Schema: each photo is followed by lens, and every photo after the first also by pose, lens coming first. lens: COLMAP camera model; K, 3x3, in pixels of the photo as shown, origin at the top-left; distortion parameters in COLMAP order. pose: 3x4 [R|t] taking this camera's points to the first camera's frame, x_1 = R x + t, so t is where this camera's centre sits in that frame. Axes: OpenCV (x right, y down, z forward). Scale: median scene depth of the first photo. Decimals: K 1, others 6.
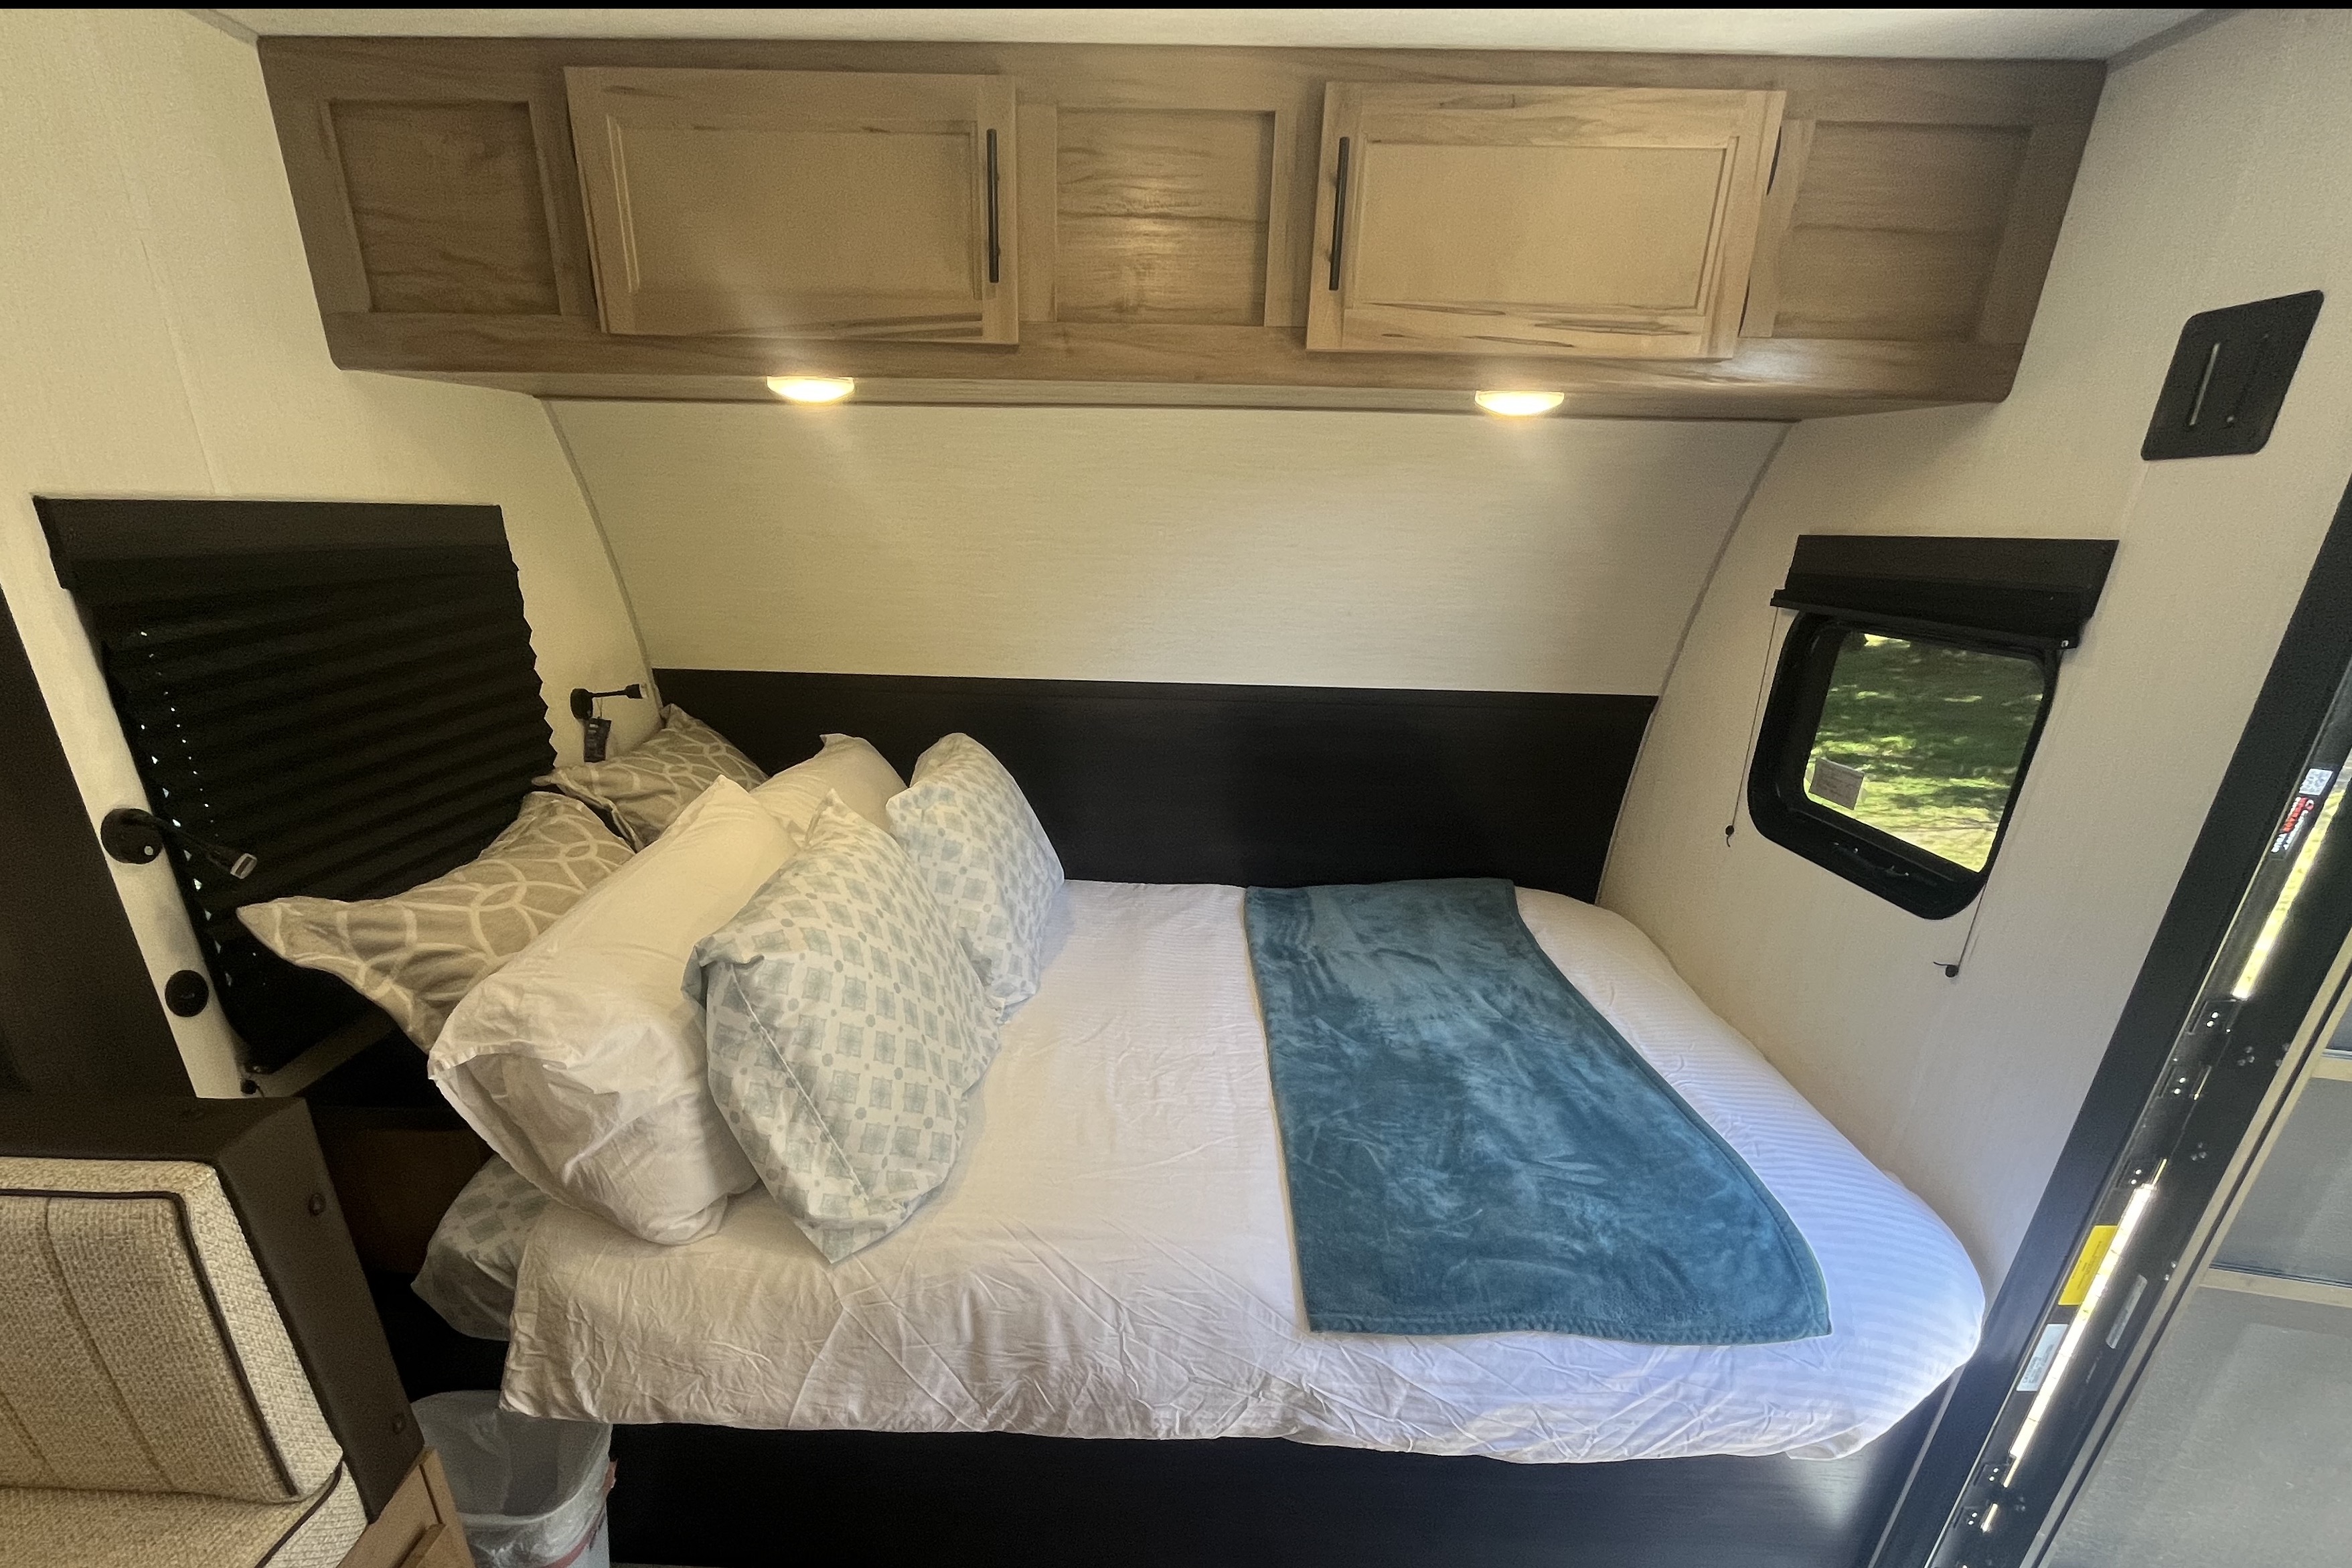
lens RADIAL K [[984.6, 0, 1149.4], [0, 984.6, 910.8], [0, 0, 1]] dist [0.003009, -0.000215]
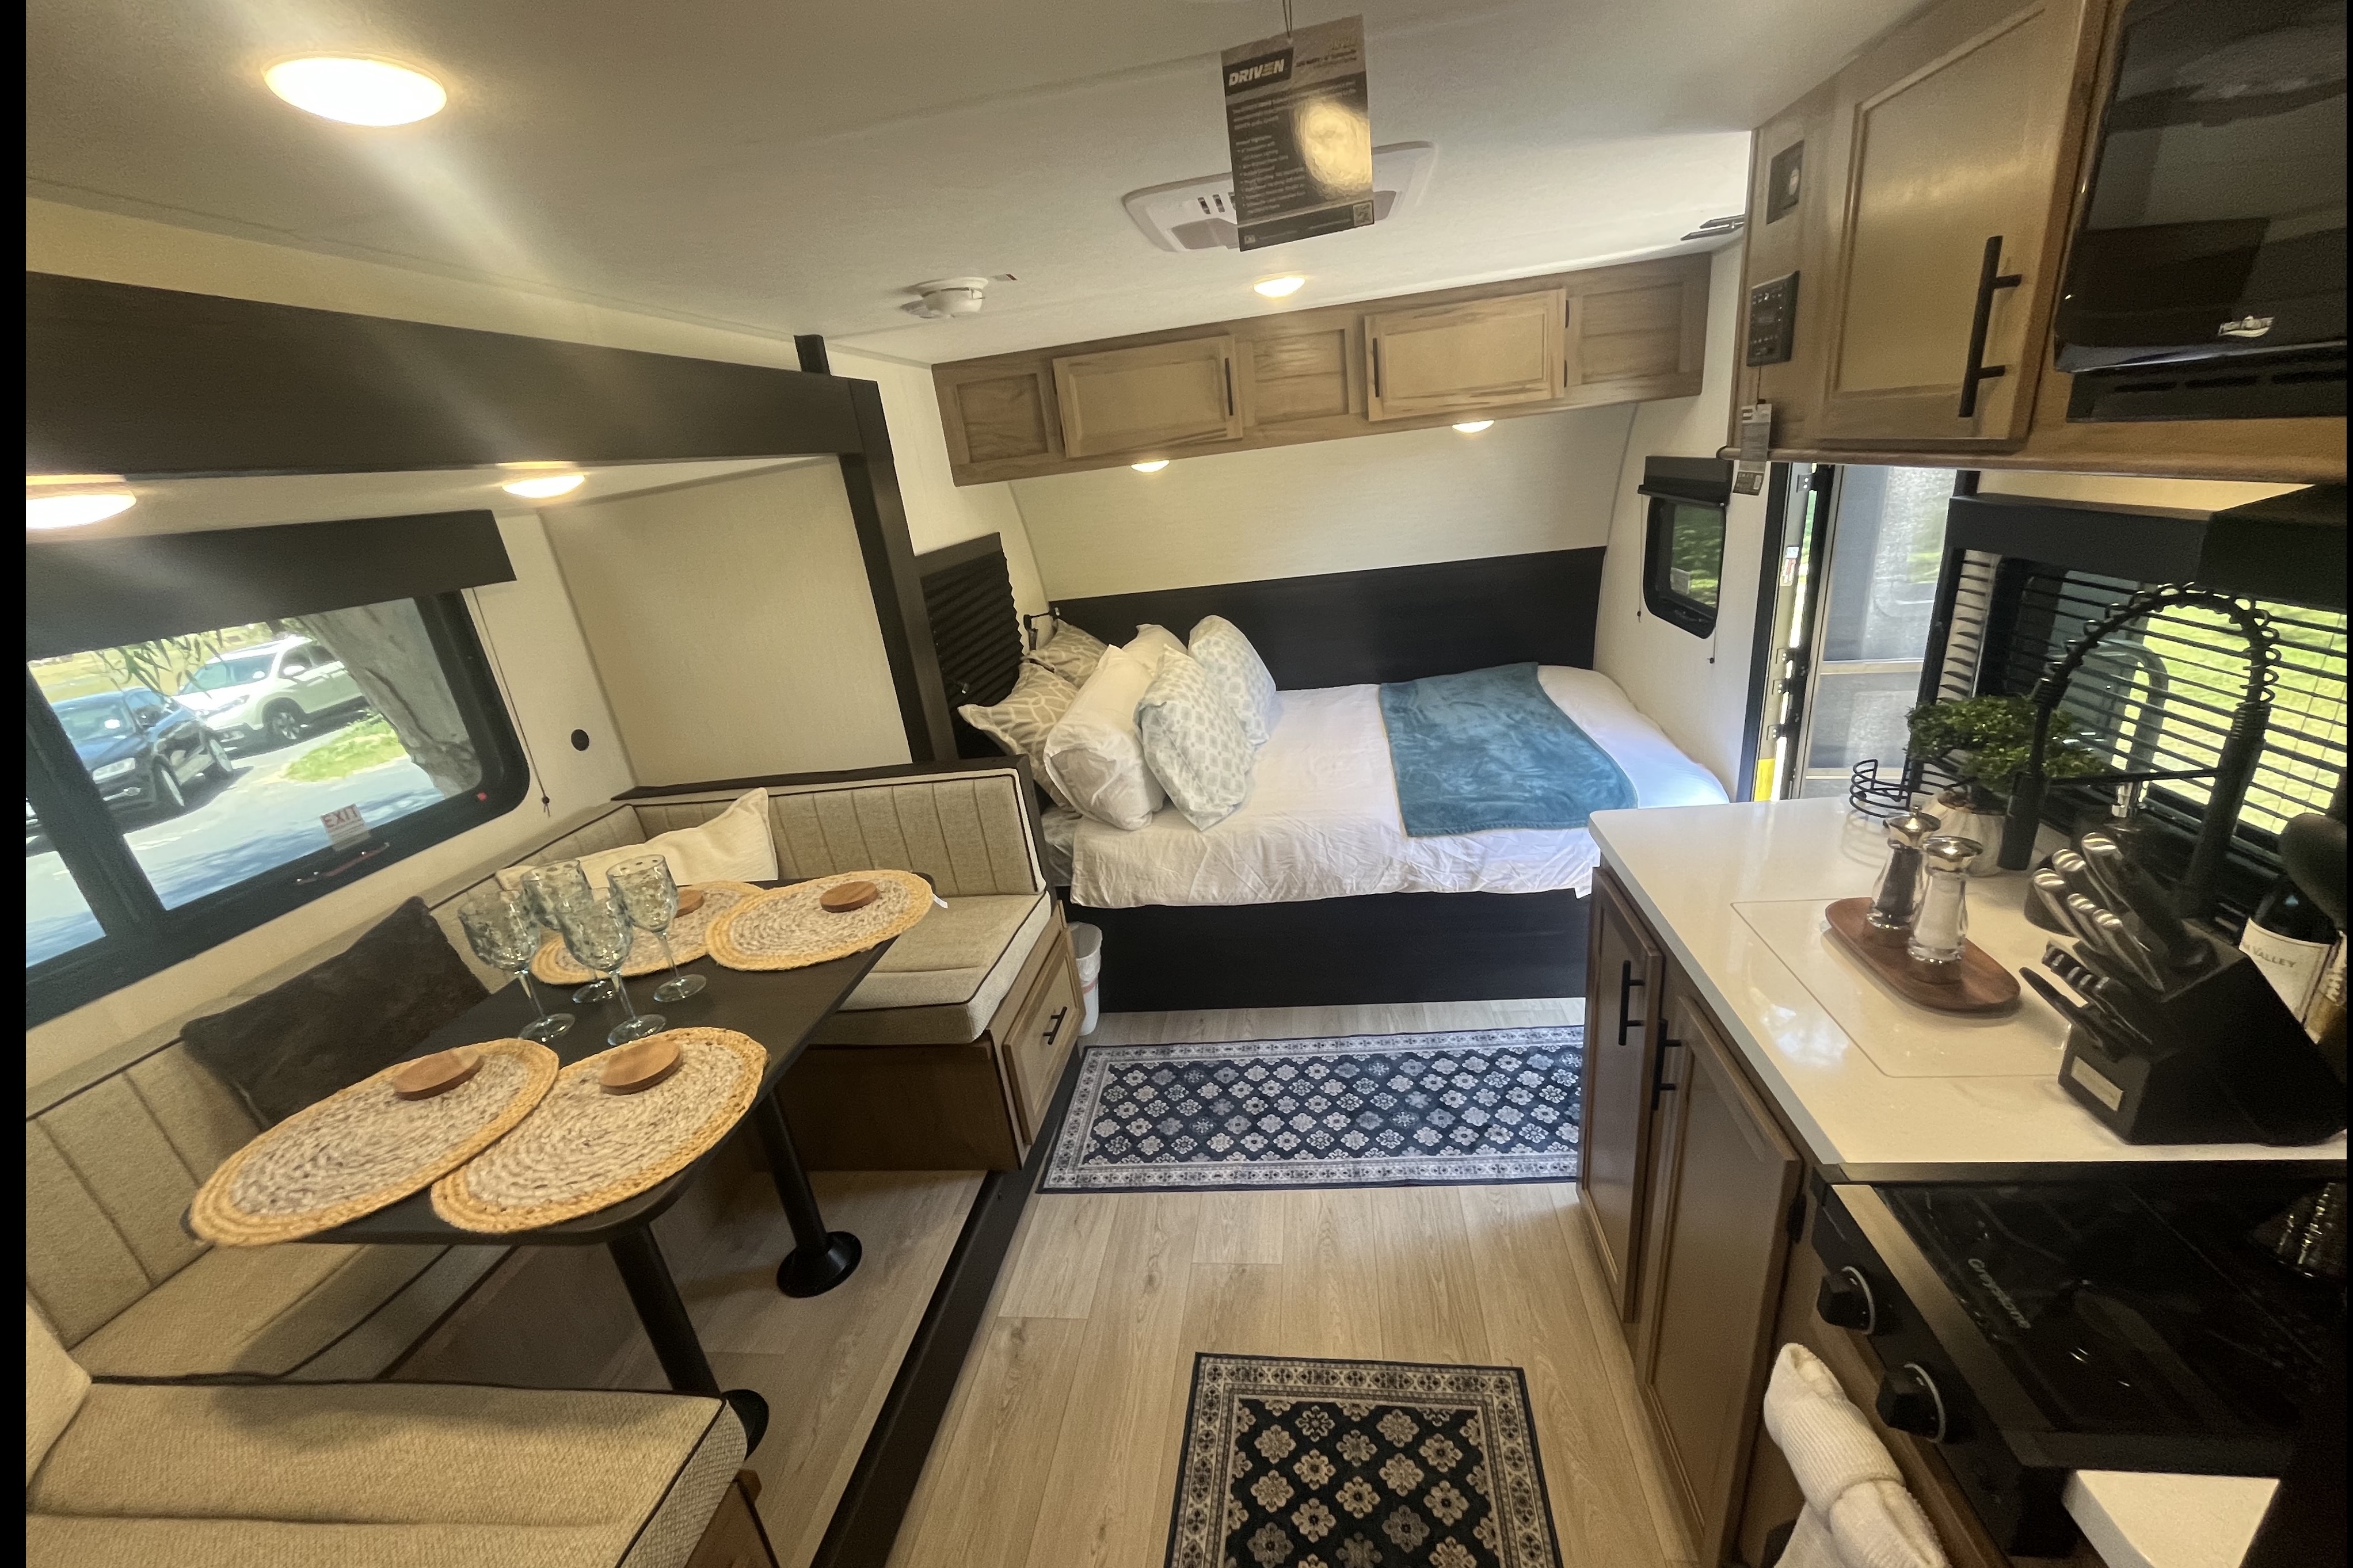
lens RADIAL K [[984.9, 0, 1158.7], [0, 984.9, 780.0], [0, 0, 1]] dist [0.003009, -0.000215]
pose [[0.980514, -0.091110, -0.174042, 0.002617], [0.084315, 0.995374, -0.046064, 0.318440], [0.177434, 0.030492, 0.983660, -1.291503]]
